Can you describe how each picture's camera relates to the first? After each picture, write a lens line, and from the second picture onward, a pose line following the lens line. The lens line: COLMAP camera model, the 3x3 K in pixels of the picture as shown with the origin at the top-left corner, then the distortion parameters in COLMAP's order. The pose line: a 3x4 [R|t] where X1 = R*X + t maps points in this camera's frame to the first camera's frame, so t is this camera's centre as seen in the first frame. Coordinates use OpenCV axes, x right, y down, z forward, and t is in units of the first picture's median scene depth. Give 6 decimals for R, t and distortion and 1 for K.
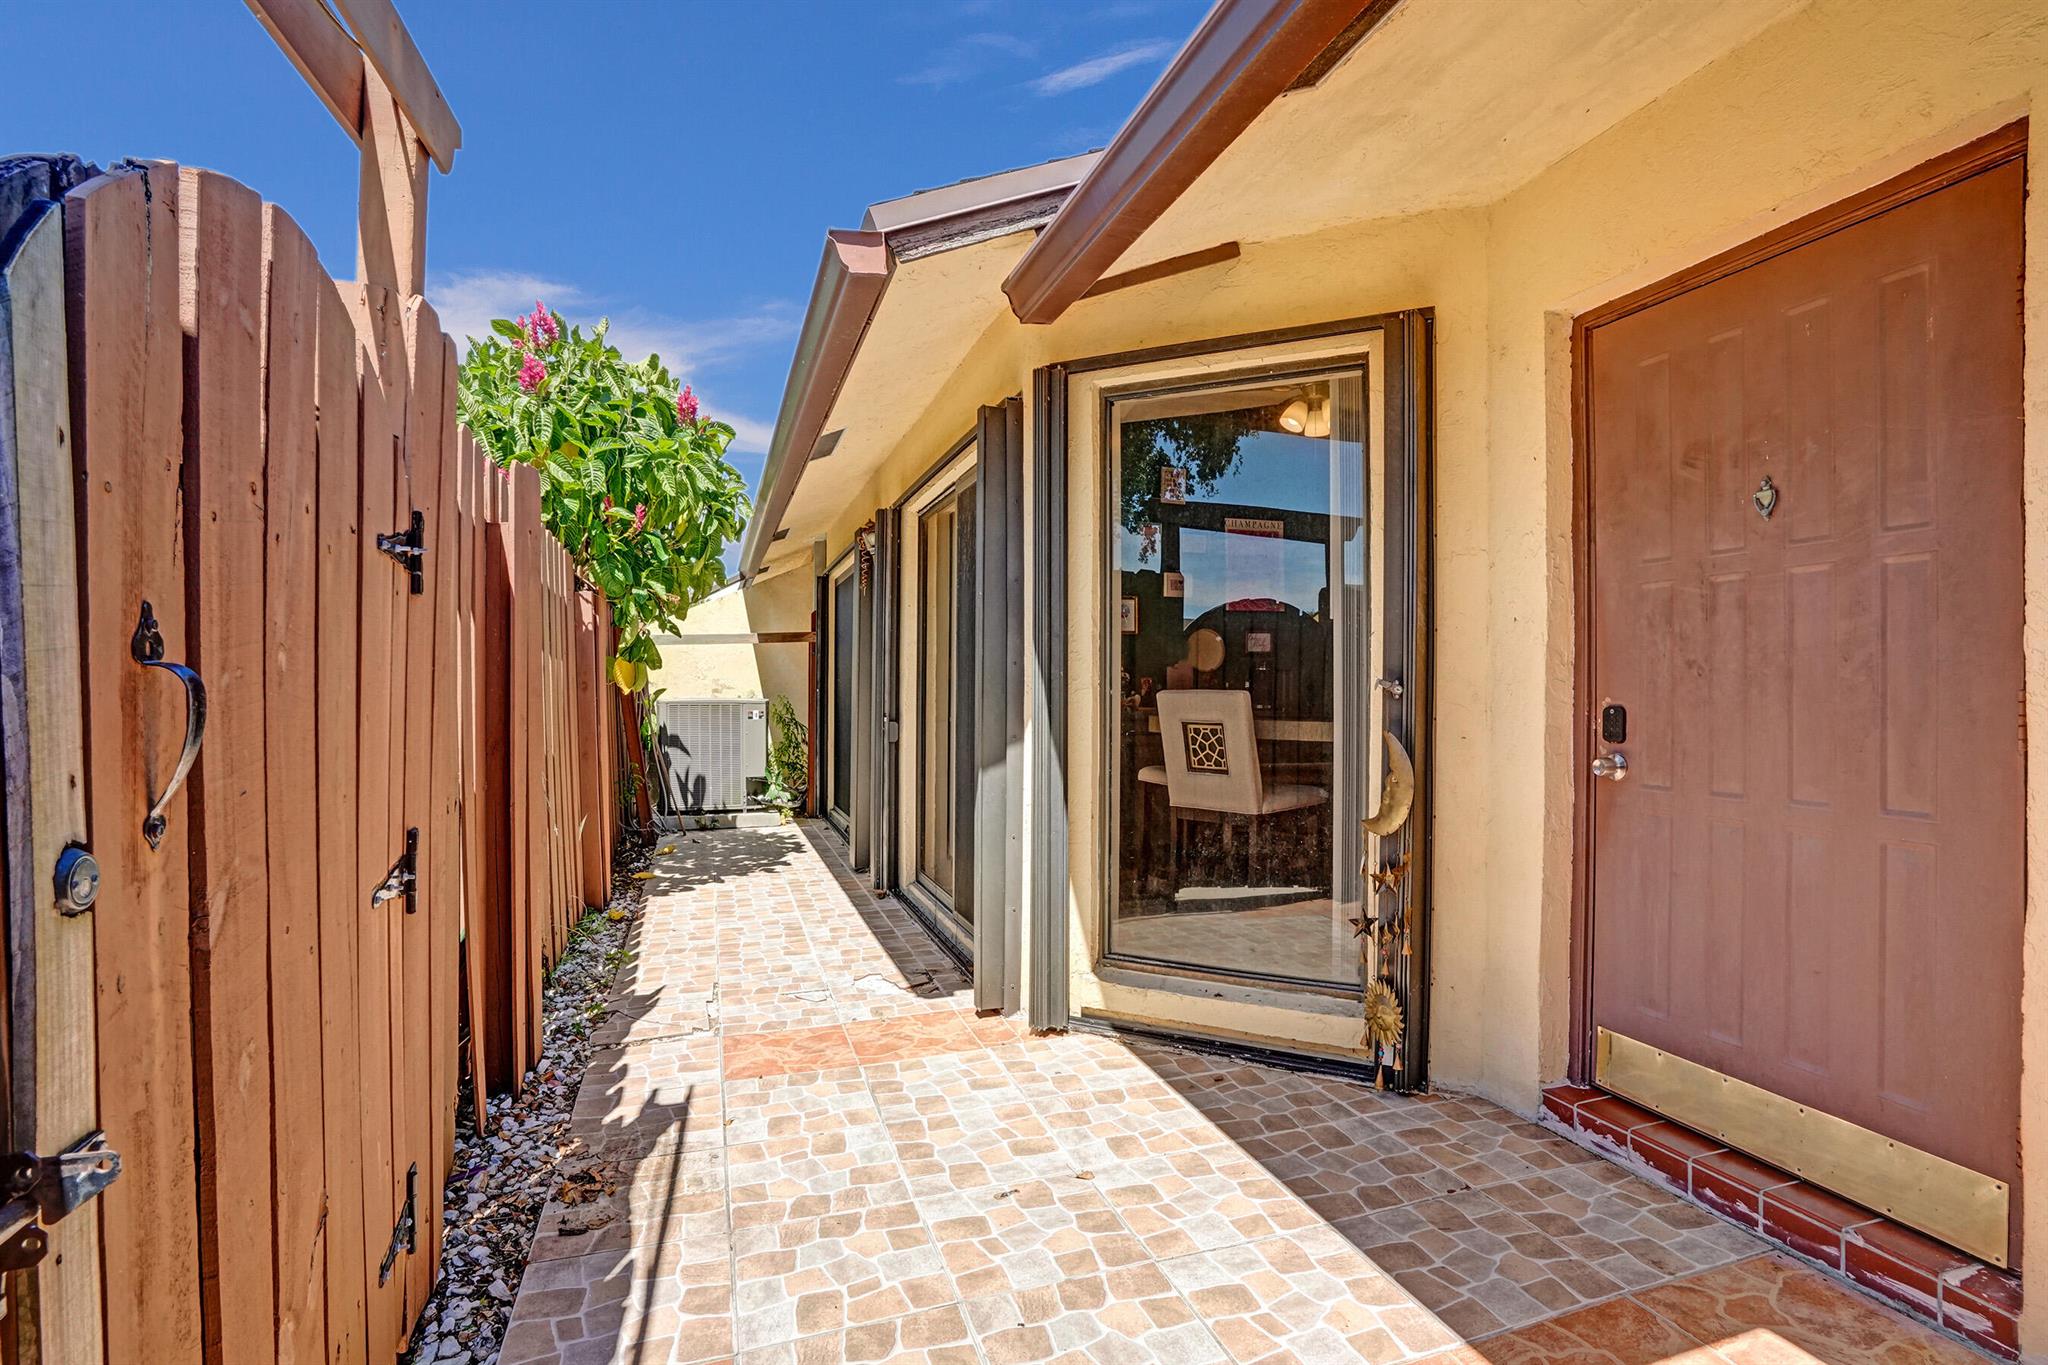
lens RADIAL K [[986.6, 0, 1019.1], [0, 986.6, 693.1], [0, 0, 1]] dist [-0.052573, 0.020462]
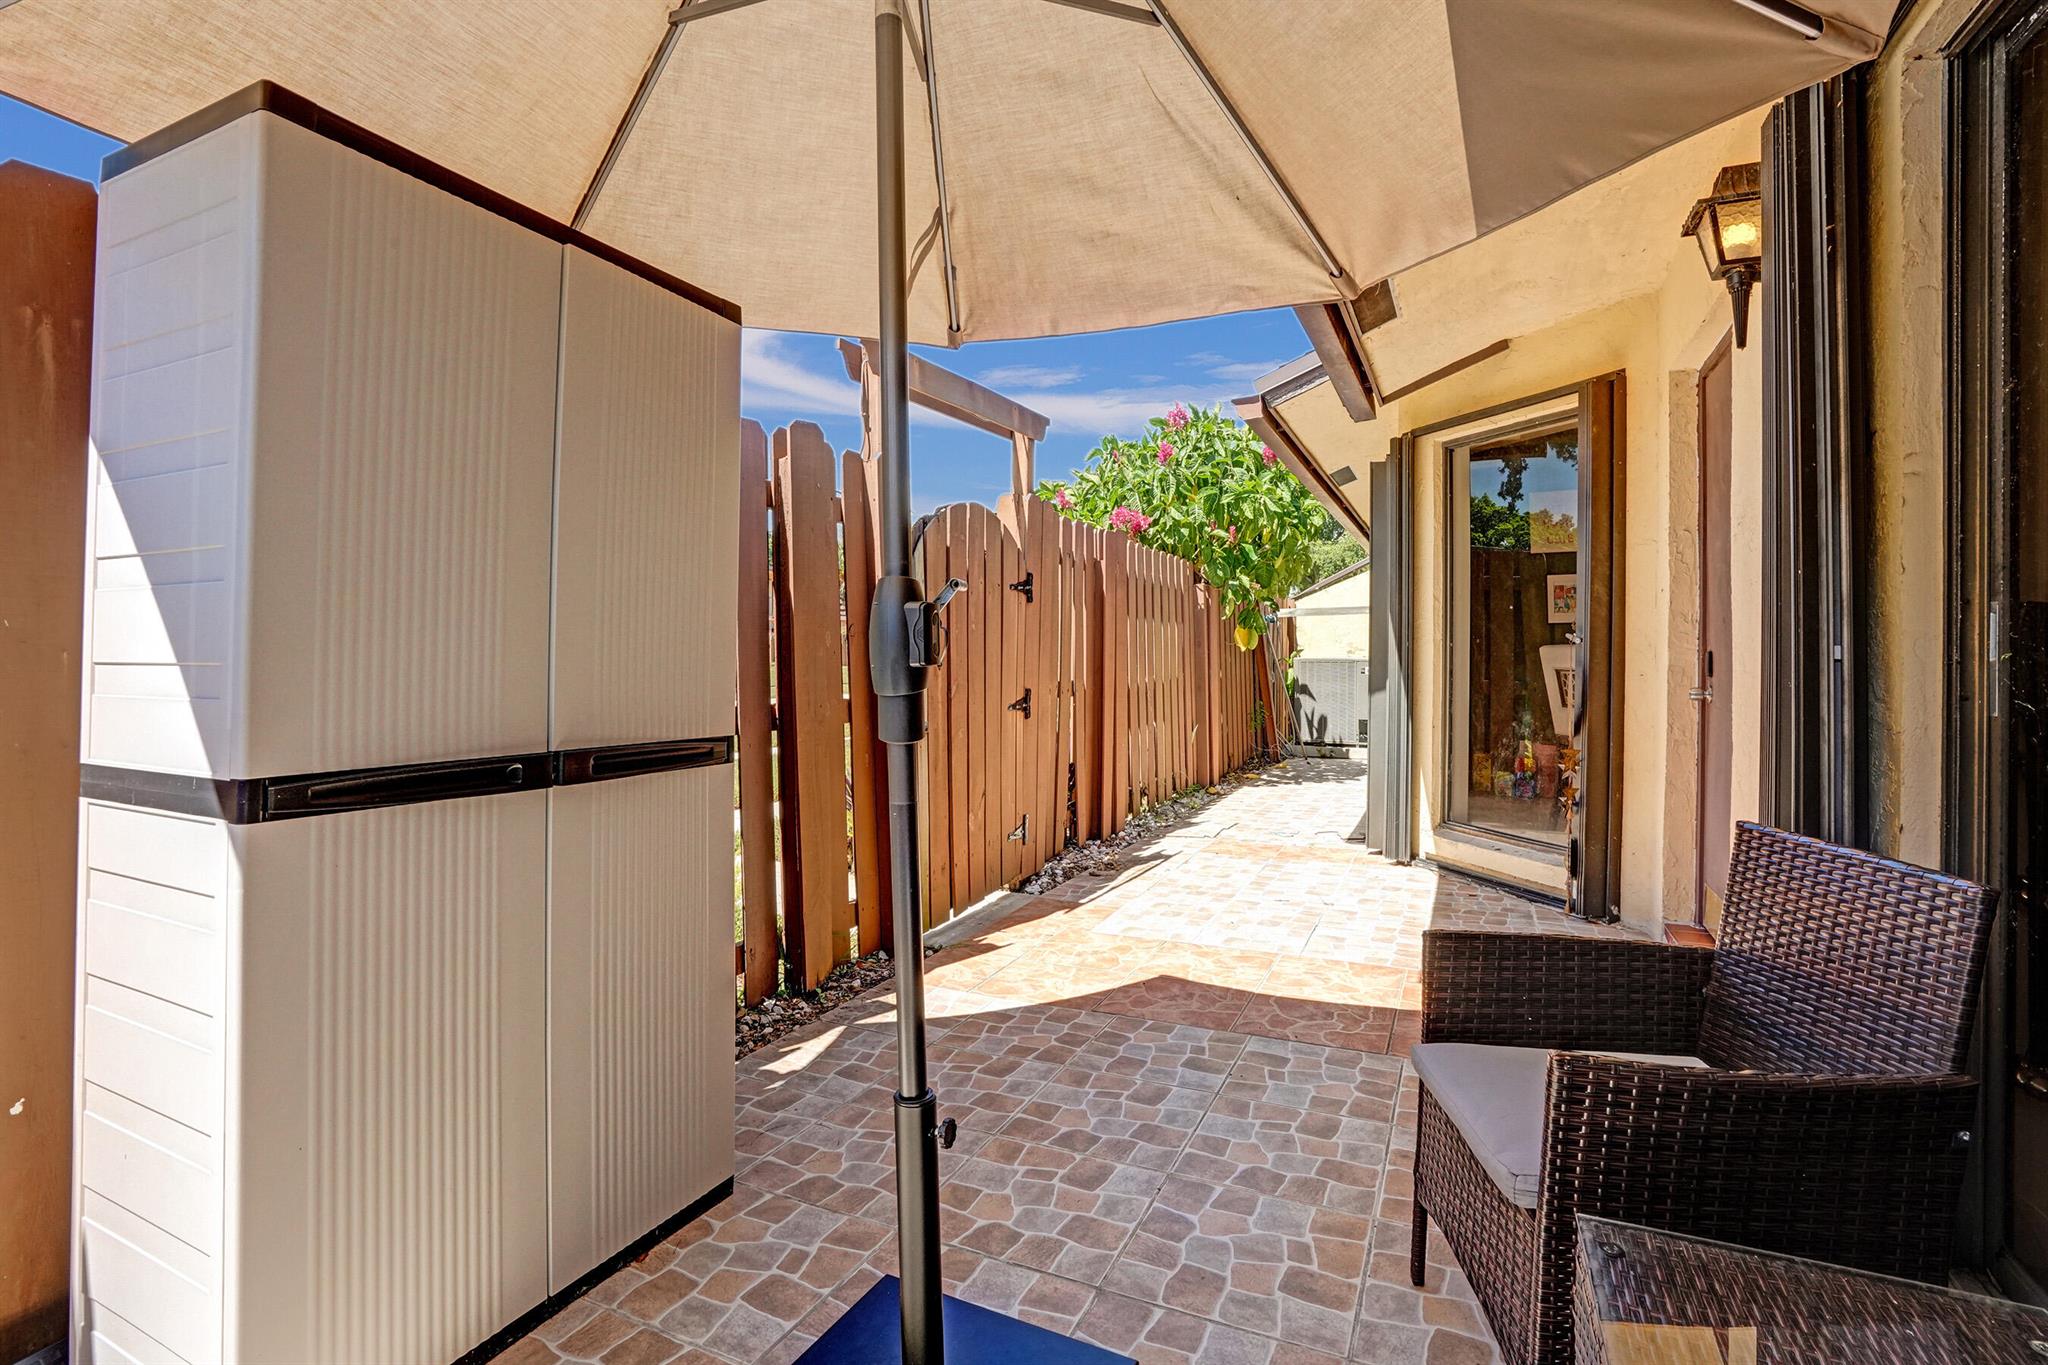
lens RADIAL K [[986.6, 0, 1019.1], [0, 986.6, 693.1], [0, 0, 1]] dist [-0.052573, 0.020462]
pose [[0.728775, 0.032753, -0.683969, 0.536113], [-0.011391, 0.999297, 0.035715, 0.022766], [0.684658, -0.018237, 0.728636, -0.446023]]
